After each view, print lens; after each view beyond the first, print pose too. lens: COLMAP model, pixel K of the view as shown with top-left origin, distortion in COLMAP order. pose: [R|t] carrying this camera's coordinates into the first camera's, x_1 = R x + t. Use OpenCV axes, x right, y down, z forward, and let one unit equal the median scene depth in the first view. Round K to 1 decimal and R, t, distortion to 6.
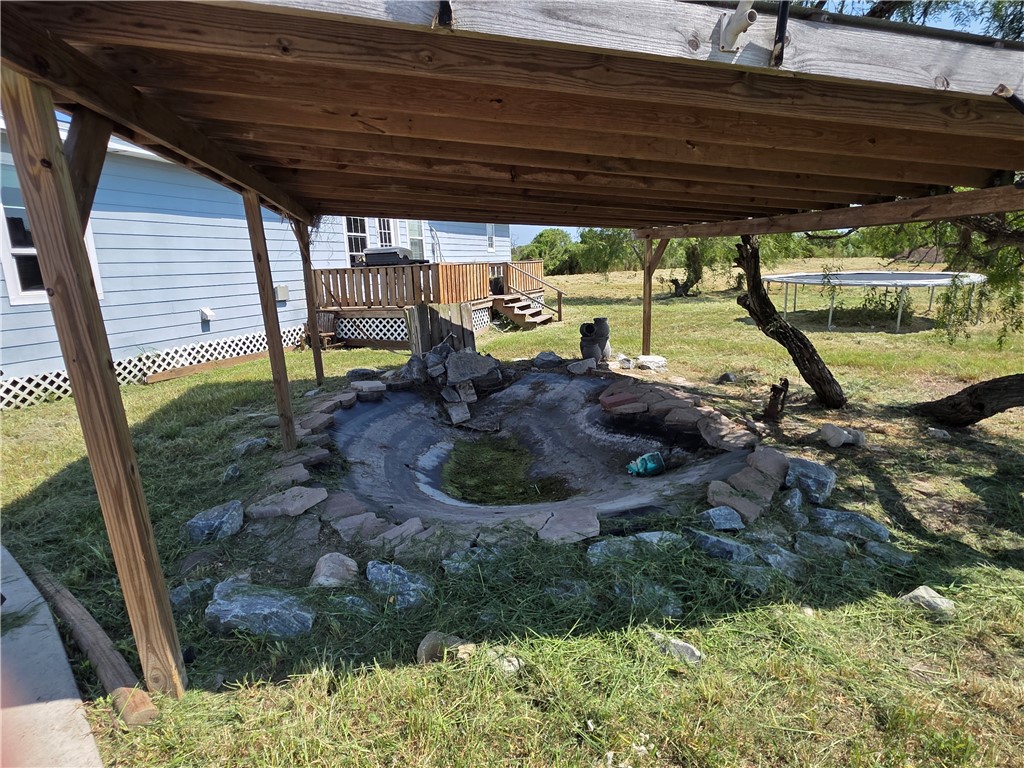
lens RADIAL K [[546.2, 0, 512.0], [0, 546.2, 384.0], [0, 0, 1]] dist [0.002387, -0.000297]
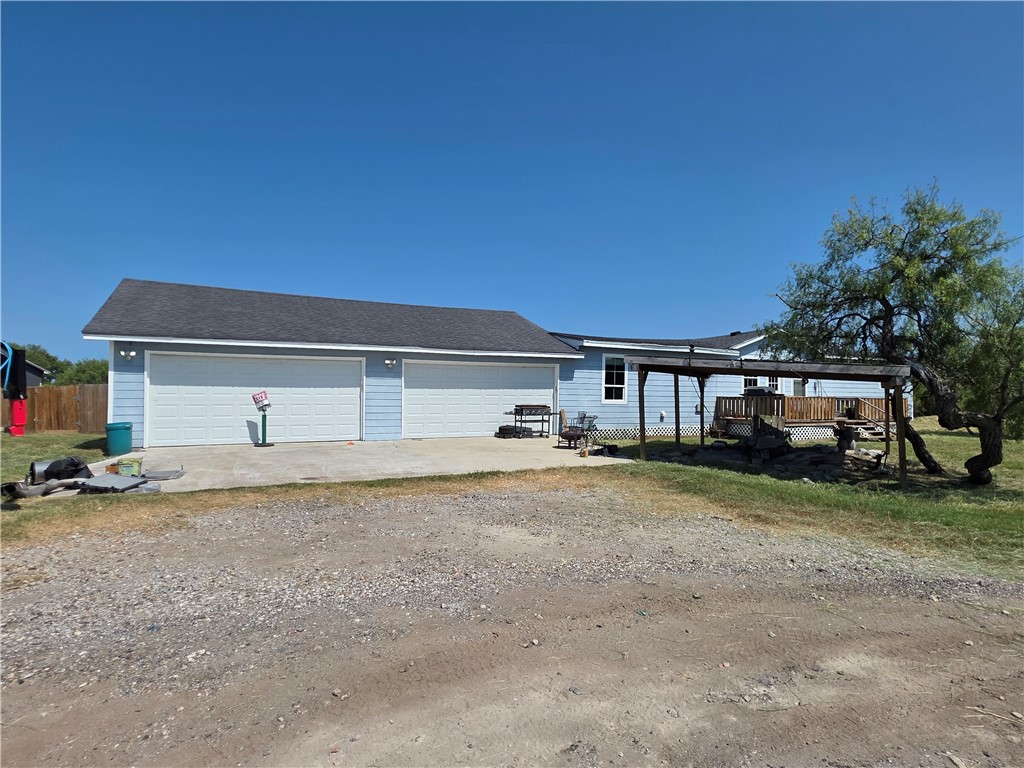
lens RADIAL K [[546.2, 0, 512.0], [0, 546.2, 384.0], [0, 0, 1]] dist [0.002387, -0.000297]
pose [[0.709738, 0.031635, -0.703755, 0.519876], [-0.187743, 0.971355, -0.145675, 0.177544], [0.678988, 0.235516, 0.695347, -0.910862]]
